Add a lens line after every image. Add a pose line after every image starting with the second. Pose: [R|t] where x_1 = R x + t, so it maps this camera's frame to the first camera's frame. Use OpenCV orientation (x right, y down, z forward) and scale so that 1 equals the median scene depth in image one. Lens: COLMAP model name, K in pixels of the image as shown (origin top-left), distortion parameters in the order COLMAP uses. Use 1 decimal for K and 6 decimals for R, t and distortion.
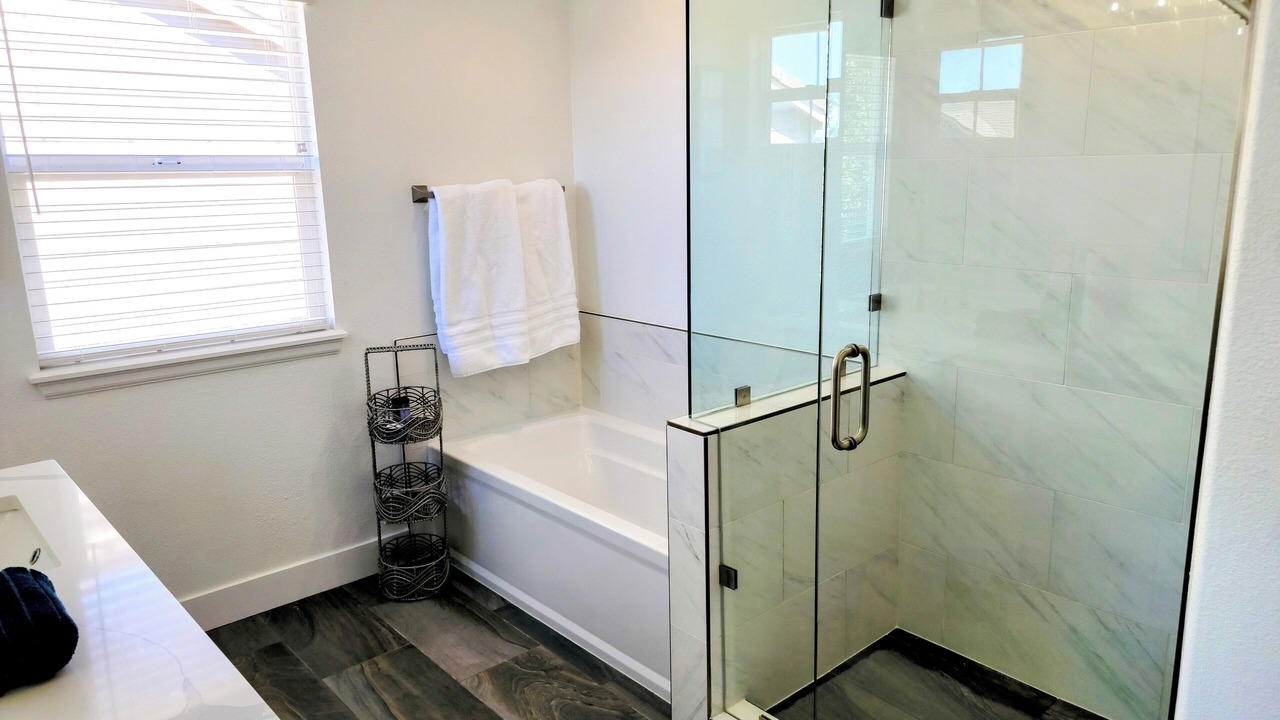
lens RADIAL K [[868.6, 0, 636.3], [0, 868.6, 338.3], [0, 0, 1]] dist [0.073441, -0.057991]
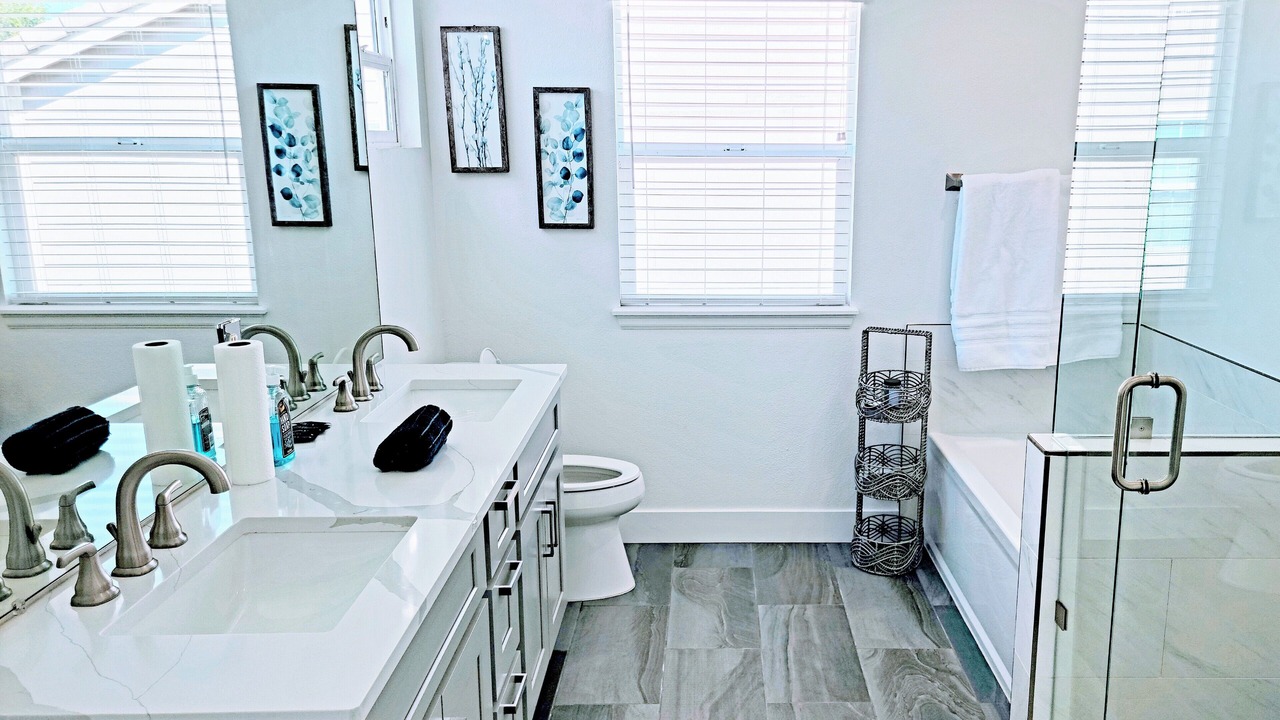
lens RADIAL K [[868.6, 0, 636.3], [0, 868.6, 338.3], [0, 0, 1]] dist [0.073441, -0.057991]
pose [[0.777730, 0.151226, -0.610136, 0.121145], [-0.141519, 0.987835, 0.064450, -0.003420], [0.612460, 0.036221, 0.789671, -0.002109]]
